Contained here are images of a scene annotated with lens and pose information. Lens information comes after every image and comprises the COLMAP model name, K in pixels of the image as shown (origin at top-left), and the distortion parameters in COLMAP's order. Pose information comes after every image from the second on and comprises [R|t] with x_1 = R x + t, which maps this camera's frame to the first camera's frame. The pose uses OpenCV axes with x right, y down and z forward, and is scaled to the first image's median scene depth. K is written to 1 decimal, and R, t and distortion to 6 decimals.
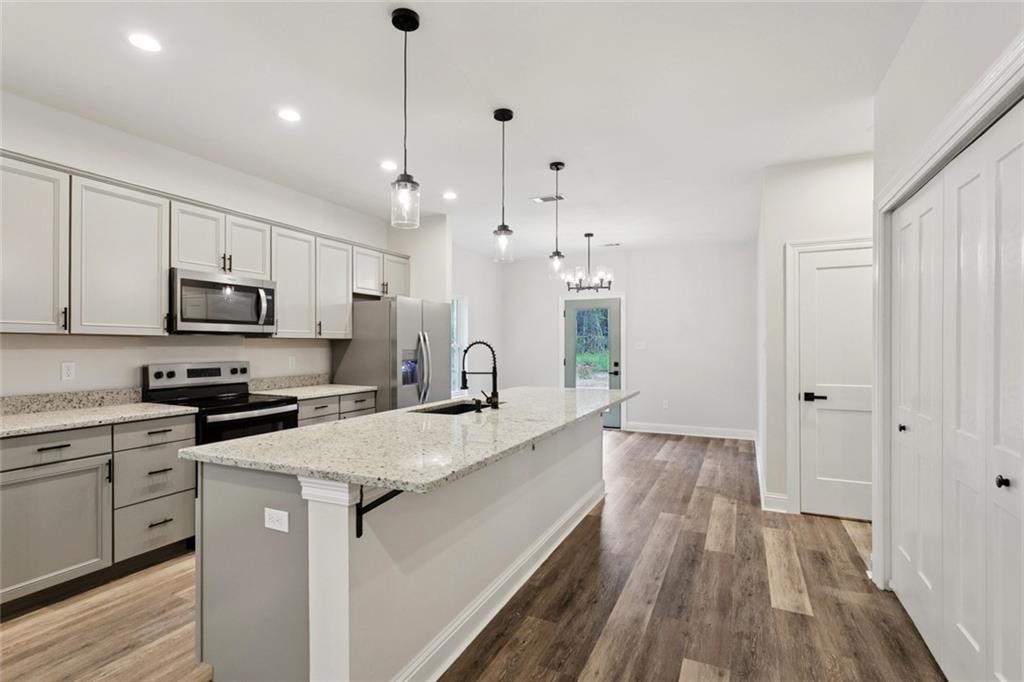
lens RADIAL K [[492.8, 0, 504.7], [0, 492.8, 344.1], [0, 0, 1]] dist [0.002999, -0.000055]
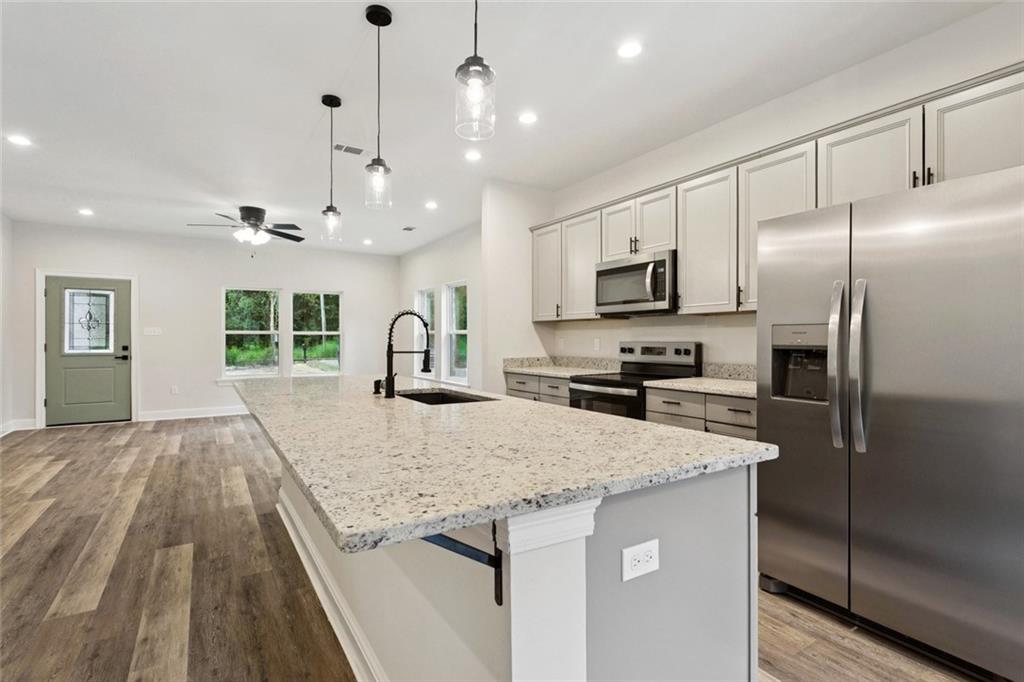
lens RADIAL K [[500.6, 0, 513.5], [0, 500.6, 334.2], [0, 0, 1]] dist [0.010790, -0.000173]
pose [[-0.537454, -0.006866, -0.843265, 0.483885], [0.002869, 0.999946, -0.009970, 0.033593], [0.843288, -0.007778, -0.537405, 1.417778]]
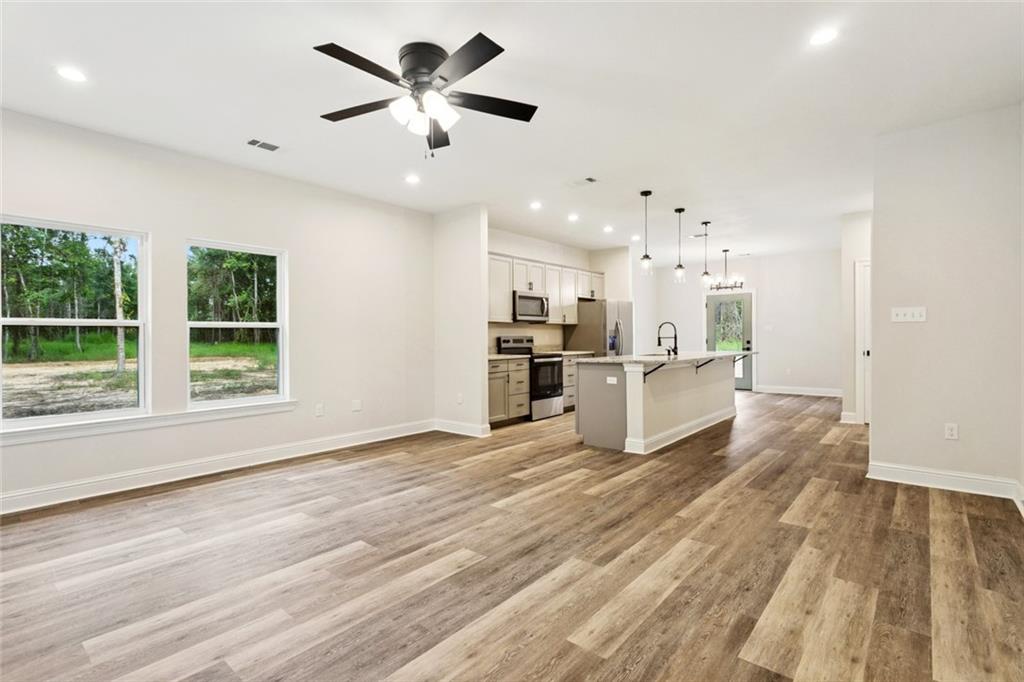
lens RADIAL K [[492.8, 0, 504.7], [0, 492.8, 344.1], [0, 0, 1]] dist [0.002999, -0.000055]
pose [[0.967847, -0.005864, -0.251472, -0.170176], [0.009961, 0.999838, 0.015021, 0.042394], [0.251343, -0.017043, 0.967748, -1.018004]]
